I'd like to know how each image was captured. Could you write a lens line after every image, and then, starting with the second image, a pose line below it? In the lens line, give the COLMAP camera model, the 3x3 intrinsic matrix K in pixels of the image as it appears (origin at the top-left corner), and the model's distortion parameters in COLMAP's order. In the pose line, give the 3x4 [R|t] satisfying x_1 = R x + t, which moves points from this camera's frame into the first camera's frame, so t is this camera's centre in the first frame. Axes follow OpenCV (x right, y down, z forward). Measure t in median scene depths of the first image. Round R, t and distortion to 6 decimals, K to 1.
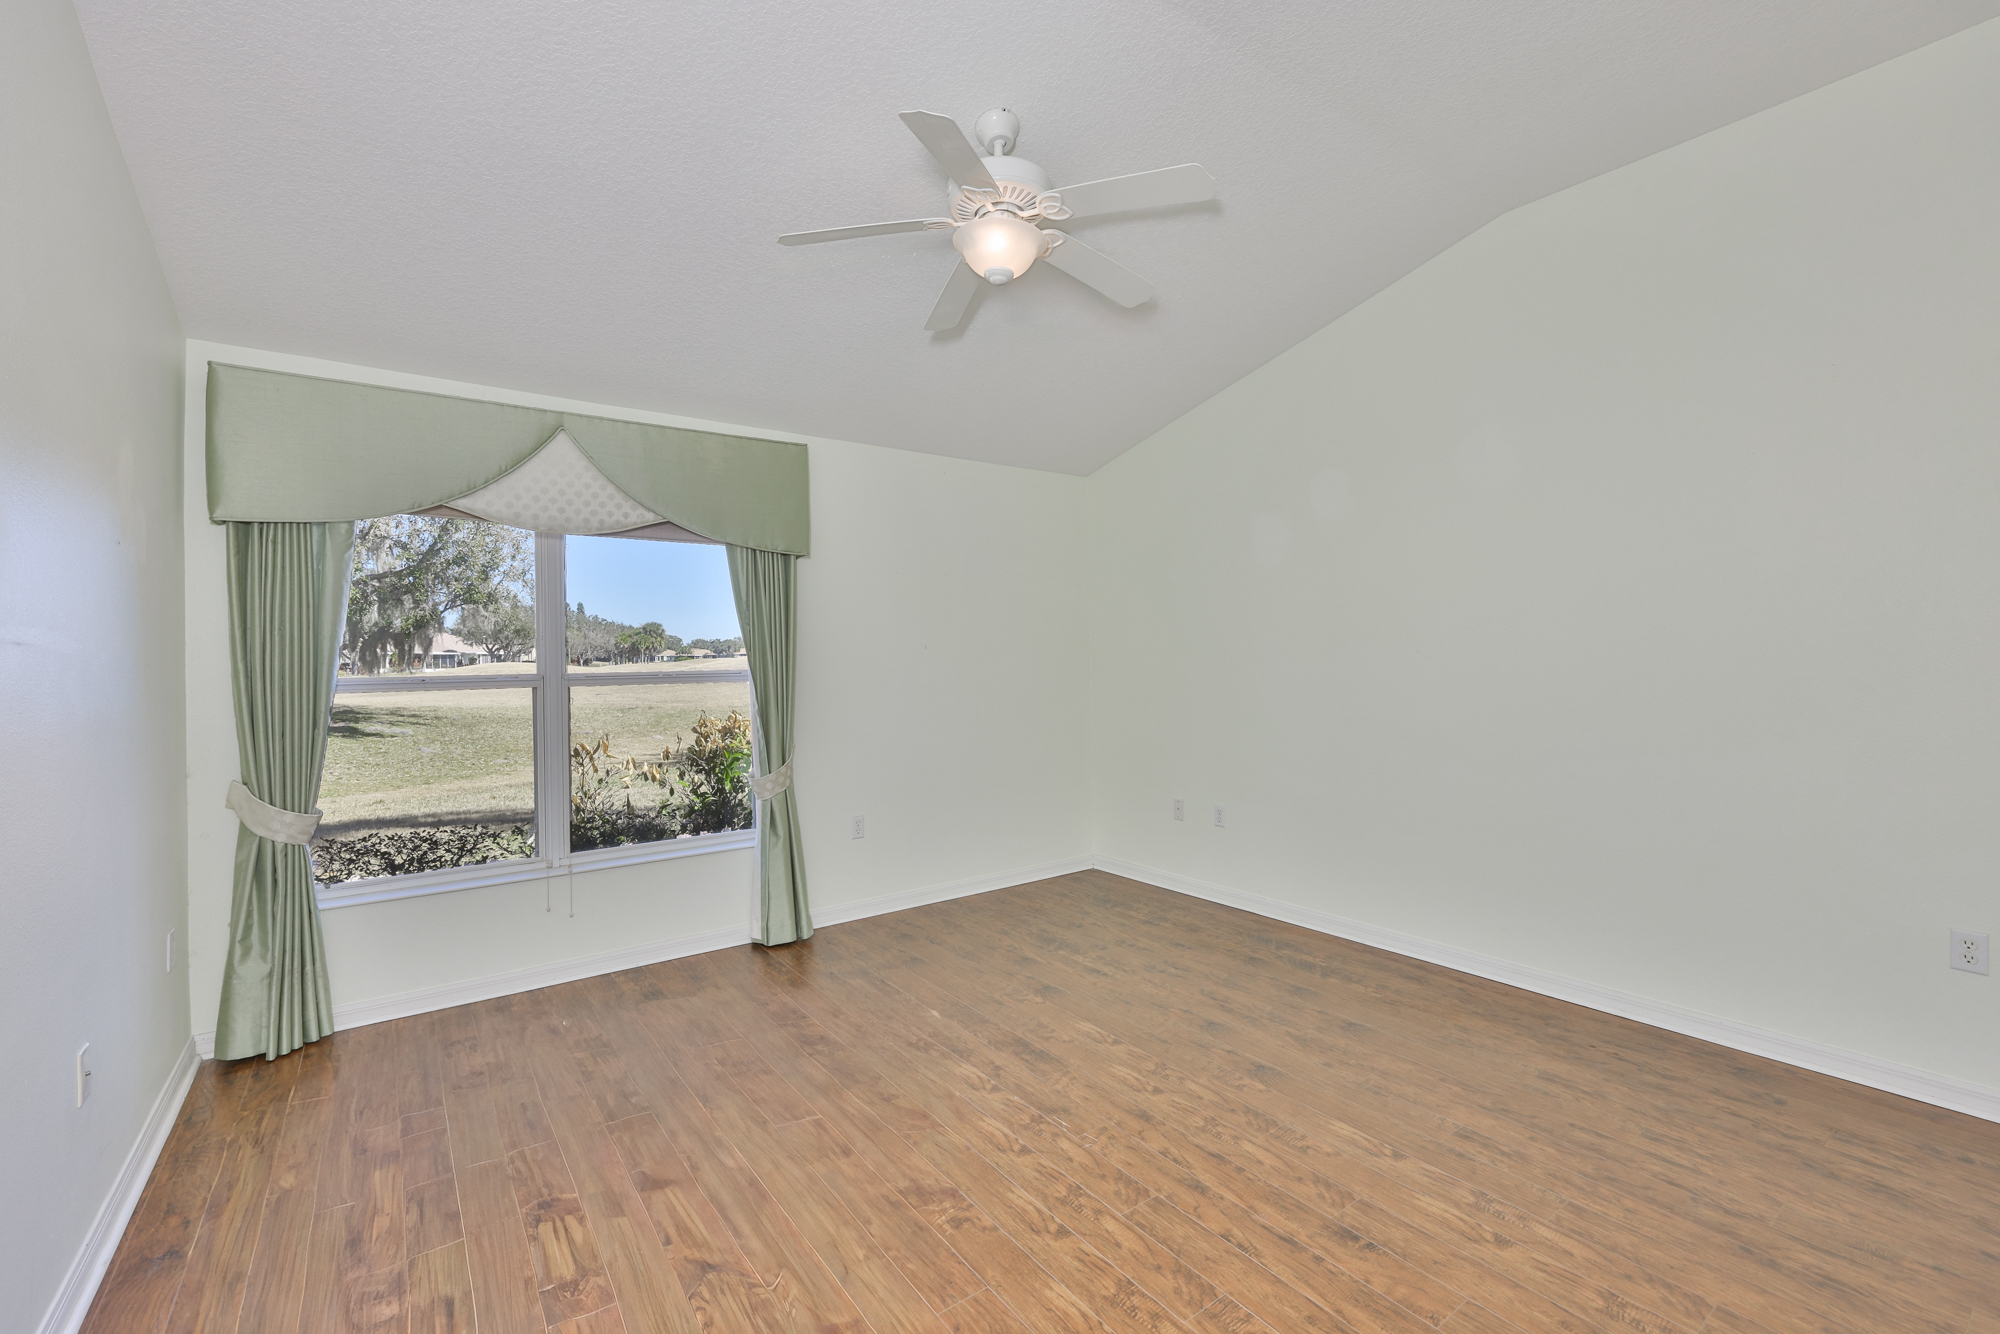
lens RADIAL K [[849.9, 0, 1014.9], [0, 849.9, 655.1], [0, 0, 1]] dist [-0.004282, 0.001201]
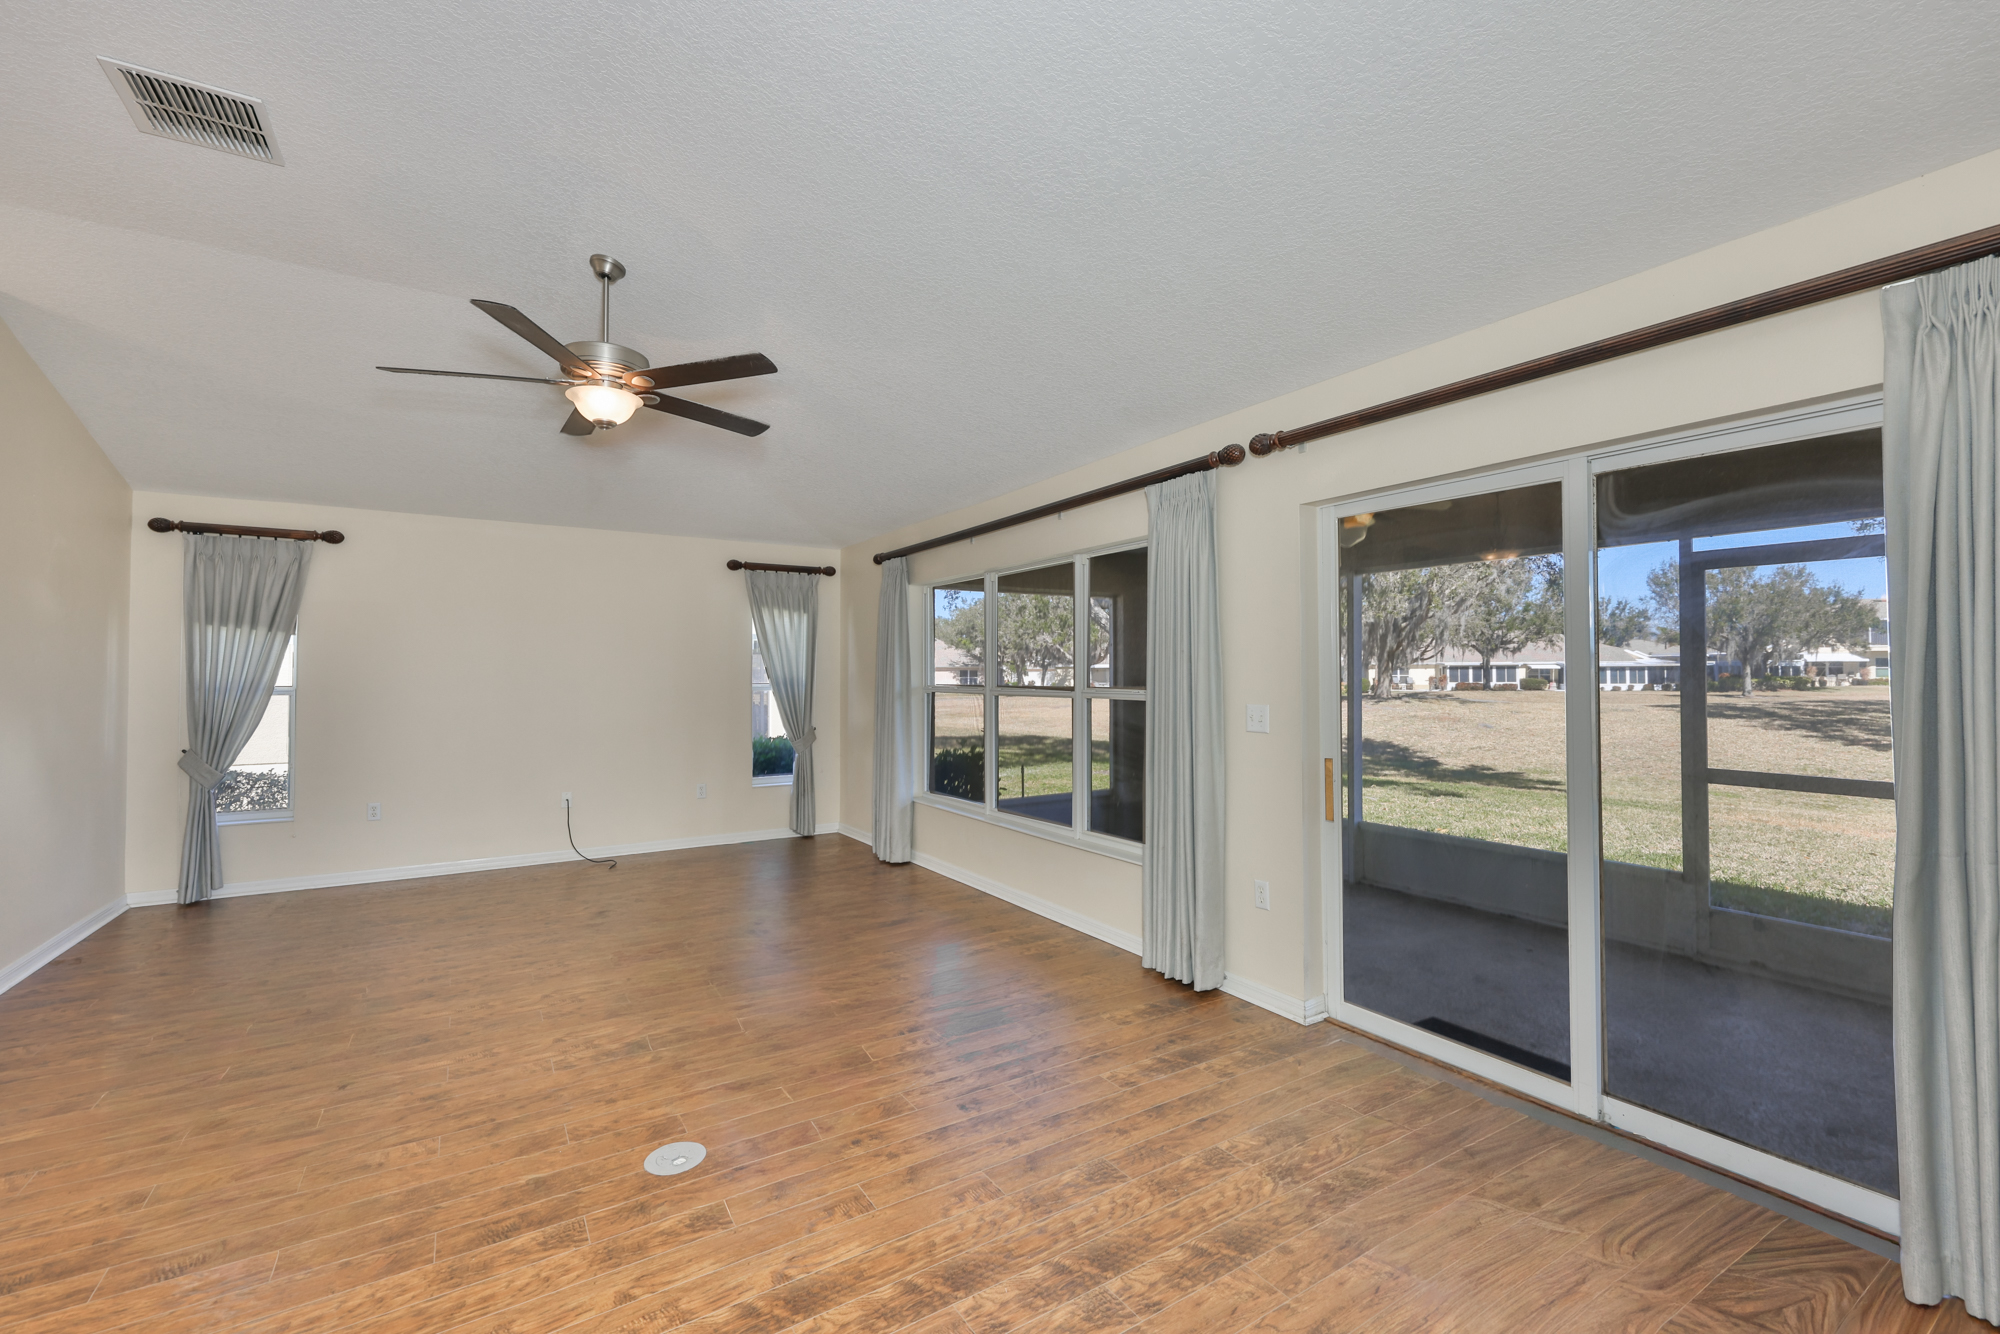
lens RADIAL K [[849.9, 0, 1003.5], [0, 849.9, 686.2], [0, 0, 1]] dist [-0.004282, 0.001201]
pose [[-0.078605, 0.032283, -0.996383, 1.403063], [0.007050, 0.999469, 0.031827, -0.028236], [0.996881, -0.004522, -0.078791, 1.557851]]
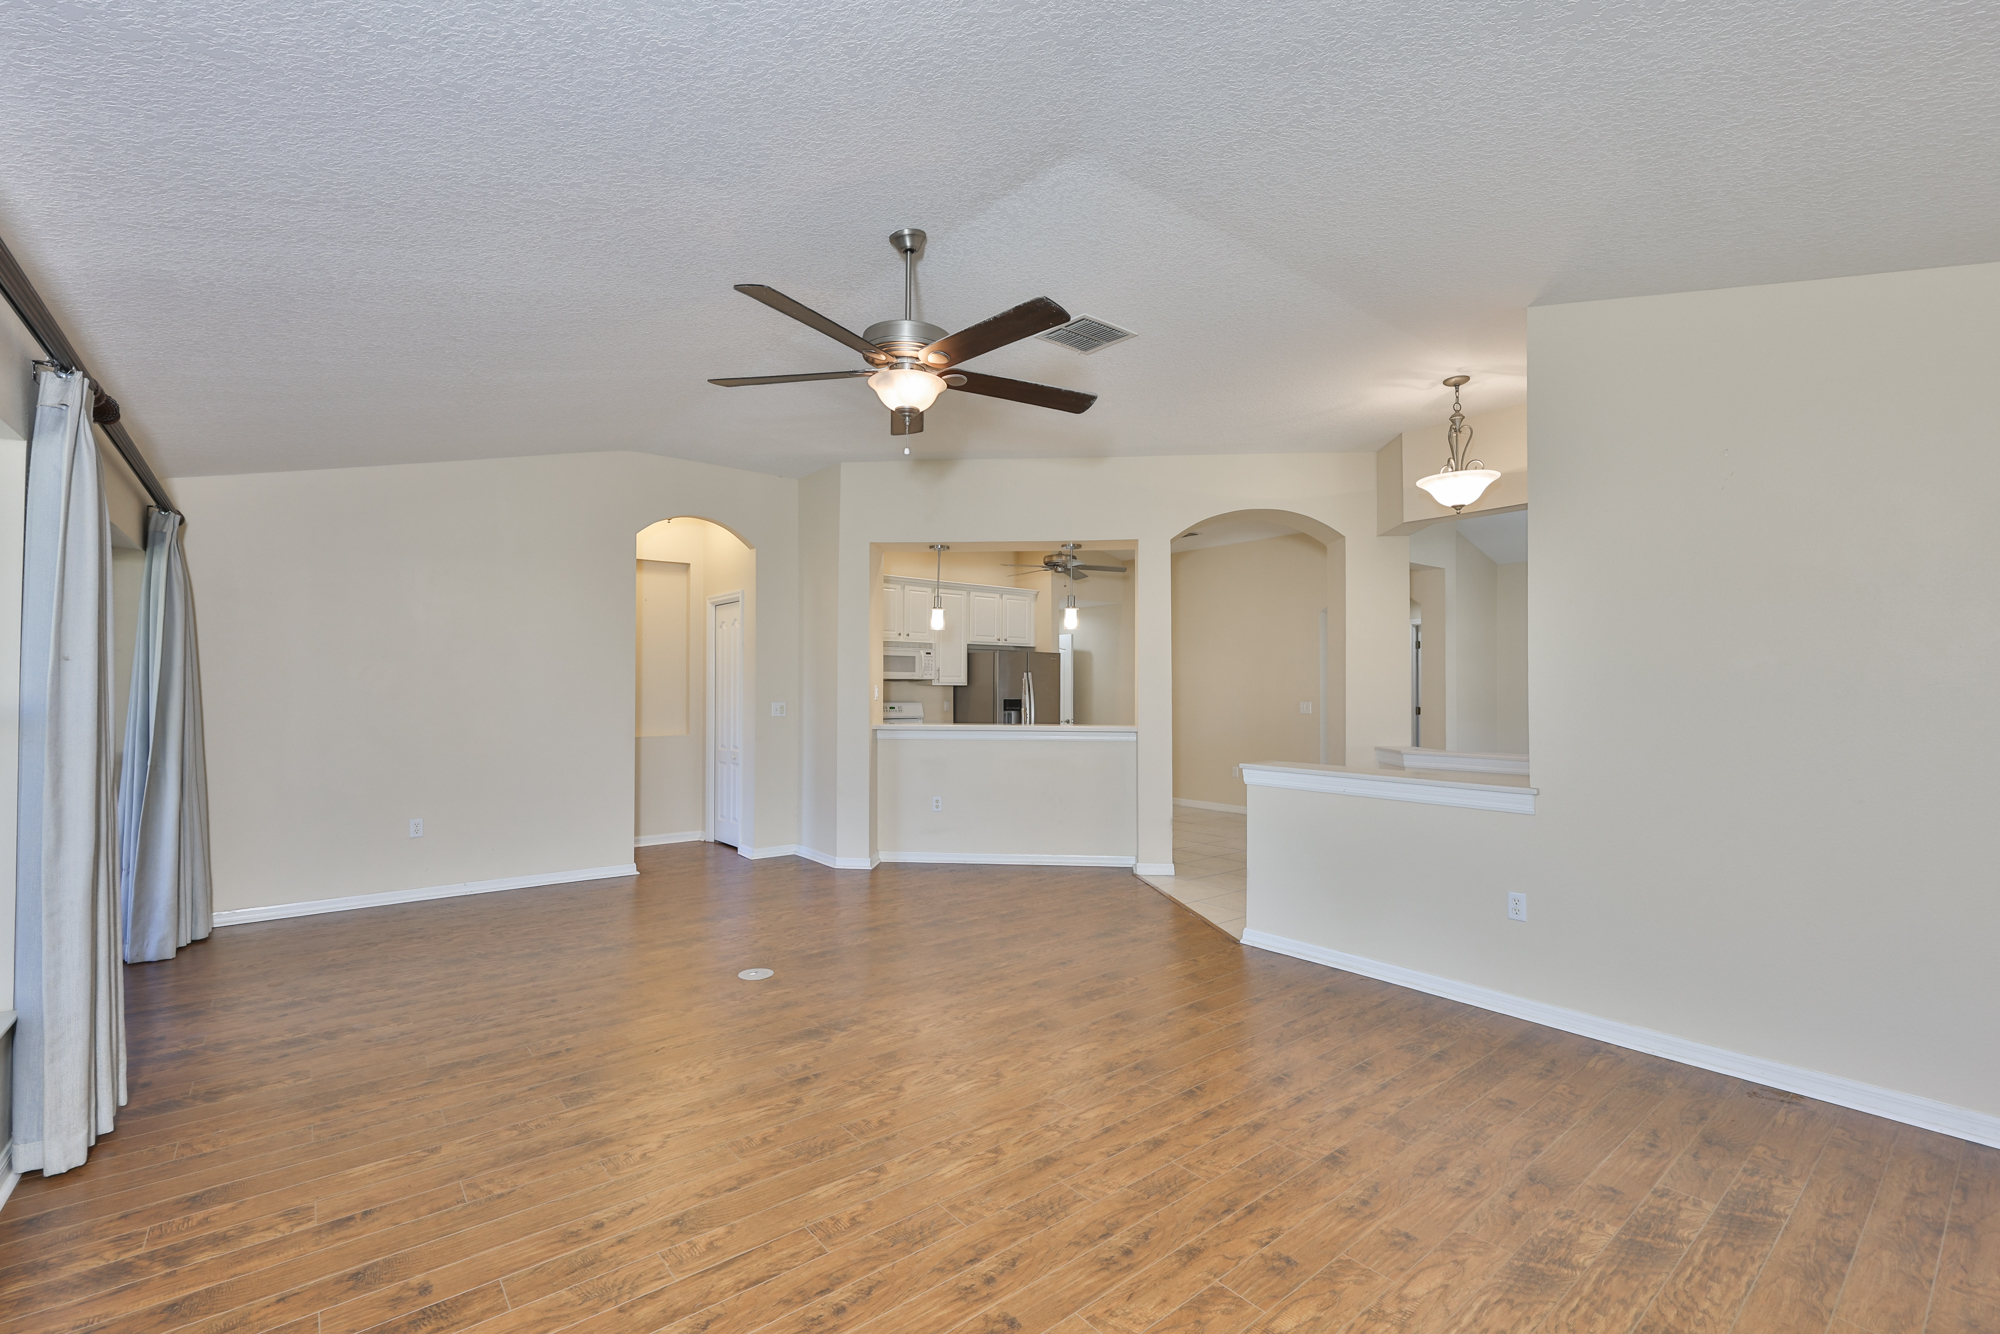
lens RADIAL K [[849.9, 0, 1006.3], [0, 849.9, 683.7], [0, 0, 1]] dist [-0.004282, 0.001201]
pose [[-0.046383, 0.028029, 0.998530, -0.668712], [-0.005672, 0.999583, -0.028322, 0.016356], [-0.998908, -0.006978, -0.046204, 0.873710]]
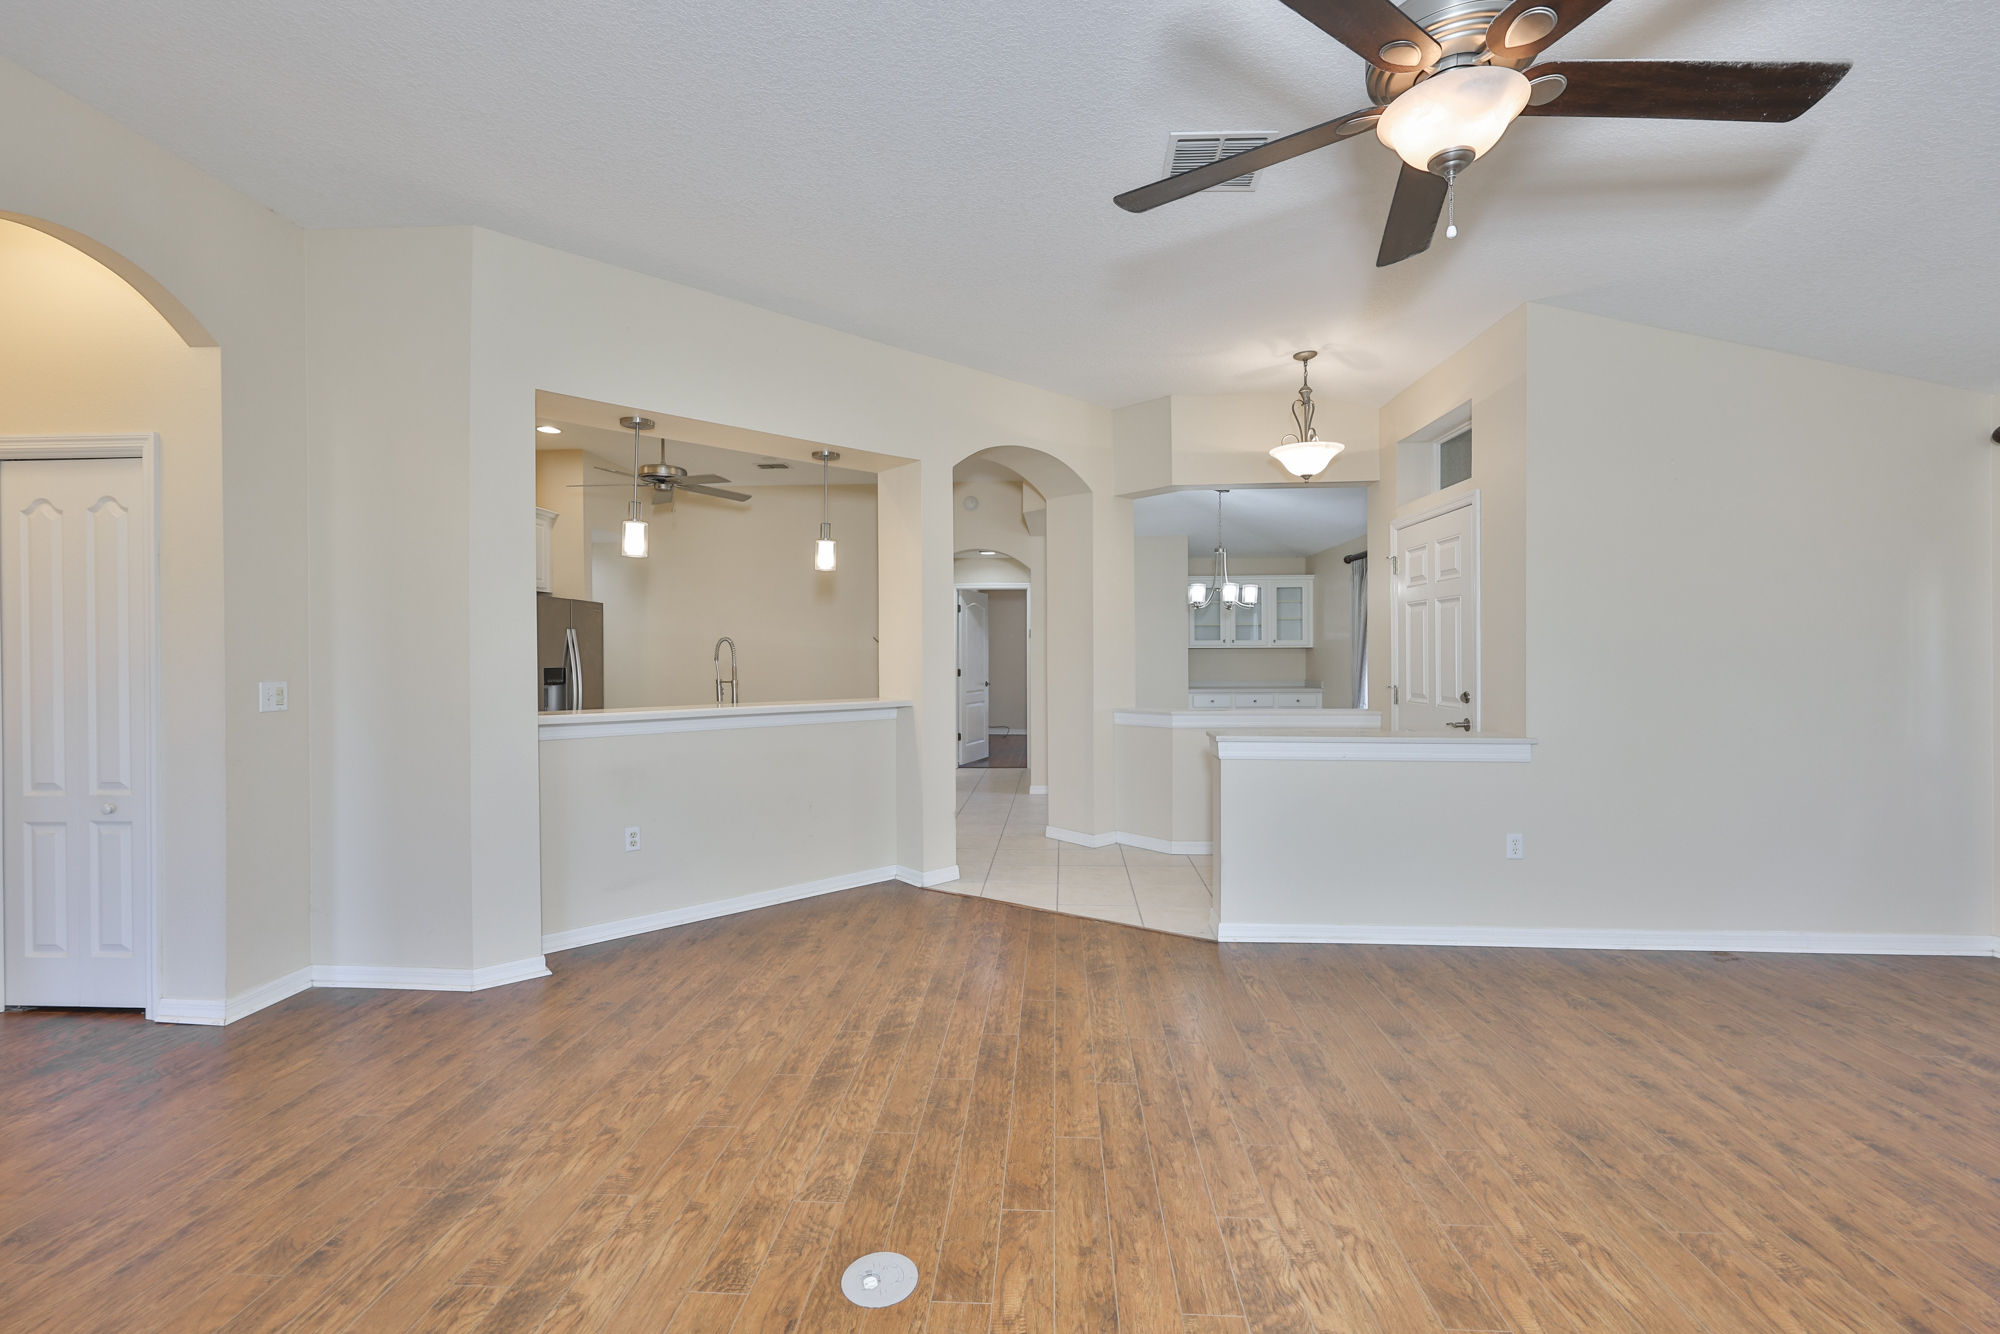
lens RADIAL K [[849.9, 0, 999.7], [0, 849.9, 660.9], [0, 0, 1]] dist [-0.004282, 0.001201]
pose [[-0.757214, 0.017731, 0.652926, 0.205555], [0.016592, 0.999831, -0.007910, 0.001491], [-0.652956, 0.004844, -0.757380, 1.586824]]
